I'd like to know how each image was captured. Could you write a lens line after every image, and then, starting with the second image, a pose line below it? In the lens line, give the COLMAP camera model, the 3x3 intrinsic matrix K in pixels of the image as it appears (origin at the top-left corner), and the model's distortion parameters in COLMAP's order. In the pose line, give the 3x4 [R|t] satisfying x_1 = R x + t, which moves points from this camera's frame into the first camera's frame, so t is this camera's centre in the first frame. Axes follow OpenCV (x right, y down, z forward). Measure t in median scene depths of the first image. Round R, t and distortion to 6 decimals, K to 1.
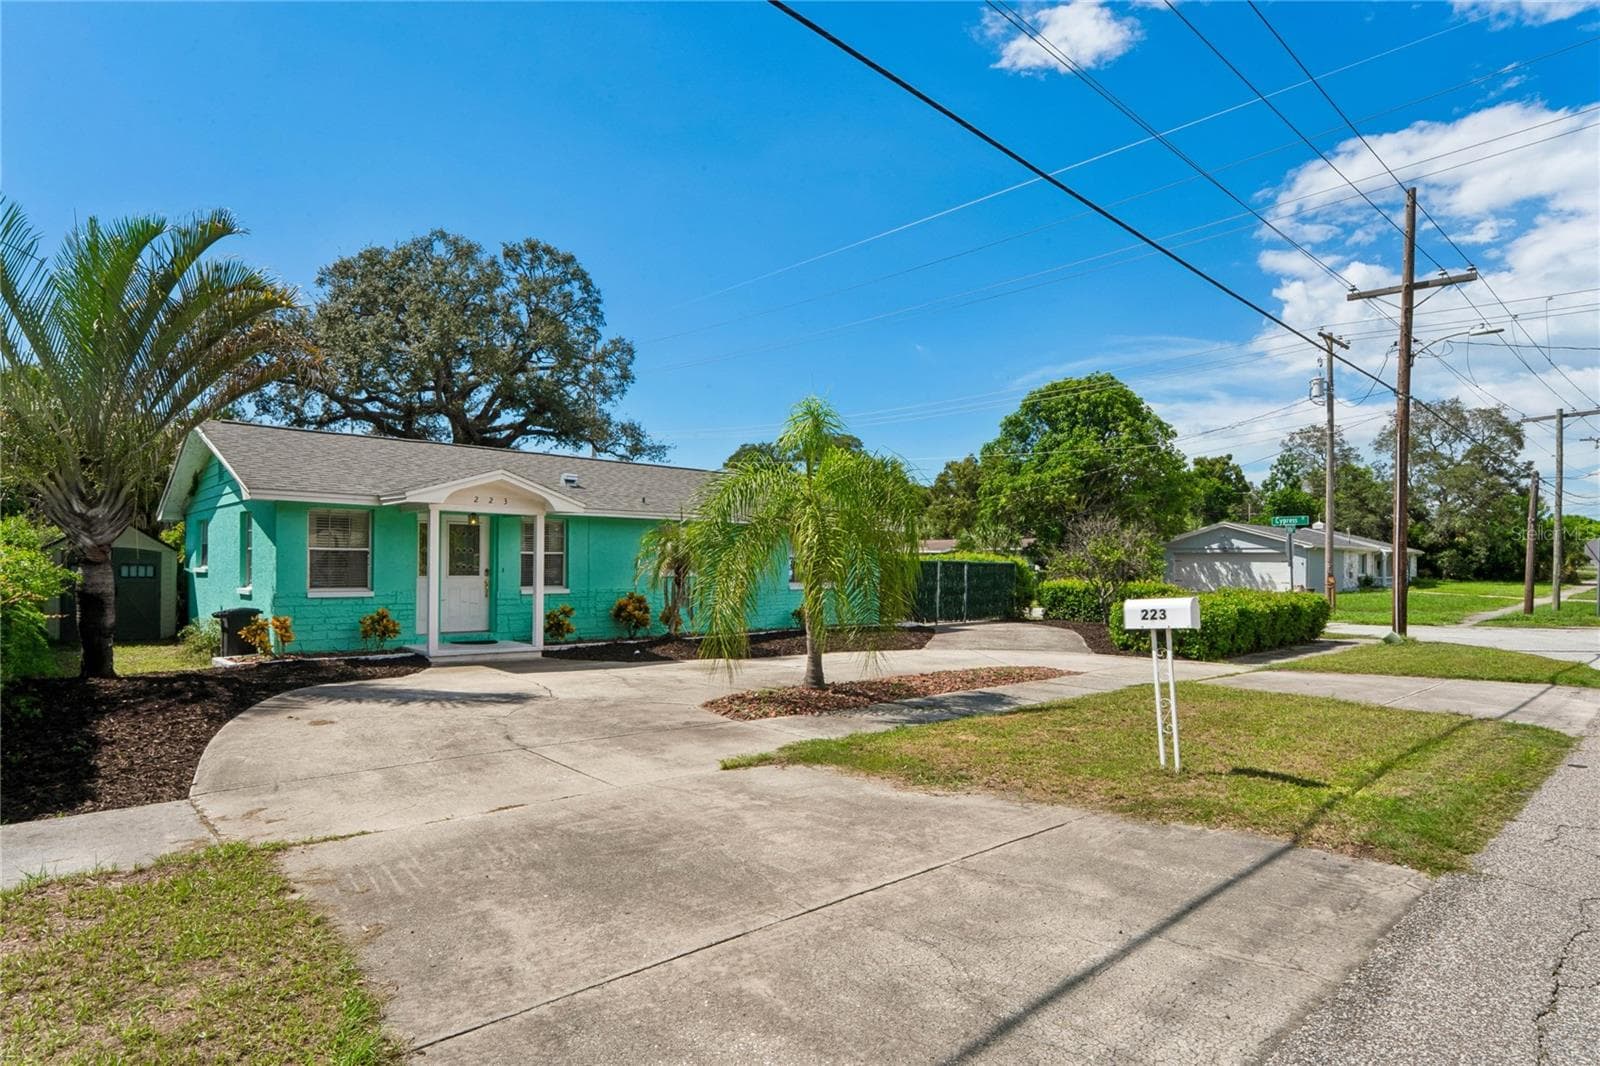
lens RADIAL K [[859.1, 0, 800.0], [0, 859.1, 533.0], [0, 0, 1]] dist [0.000070, 0.000425]
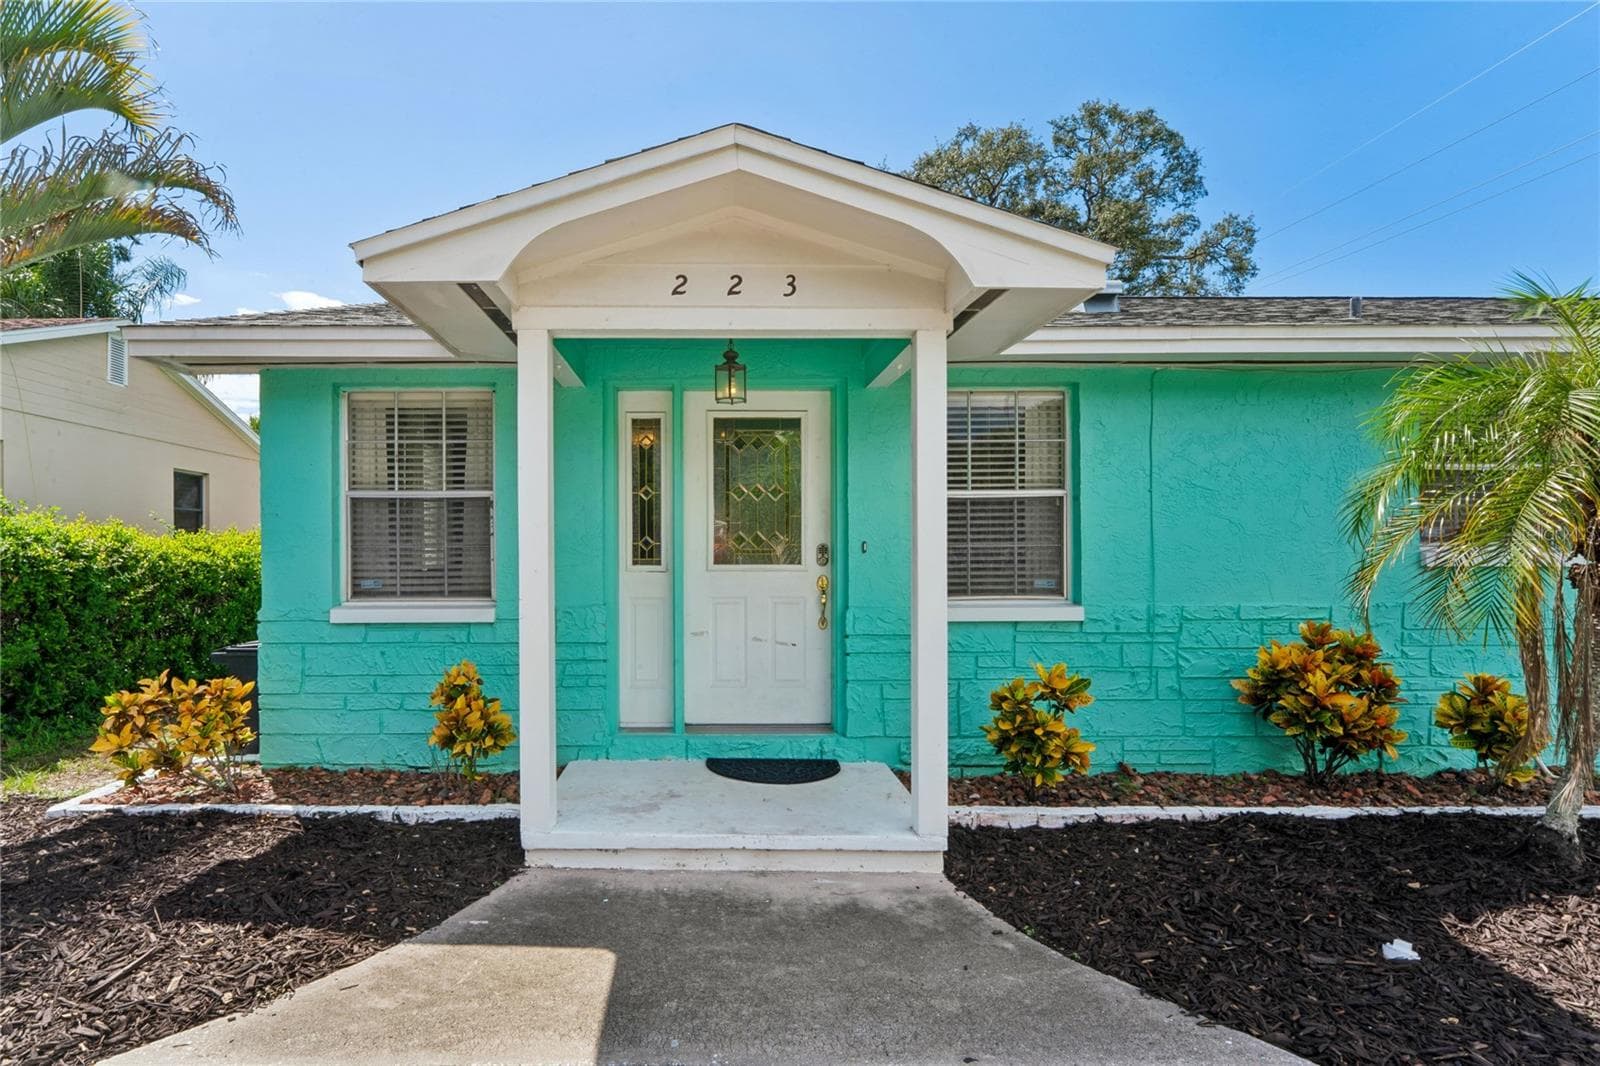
lens RADIAL K [[702.3, 0, 799.9], [0, 702.3, 561.5], [0, 0, 1]] dist [-0.000157, 0.000081]
pose [[0.730060, -0.002810, -0.683377, -0.162189], [0.035239, 0.998816, 0.033538, 0.034872], [0.682474, -0.048566, 0.729295, 0.713231]]
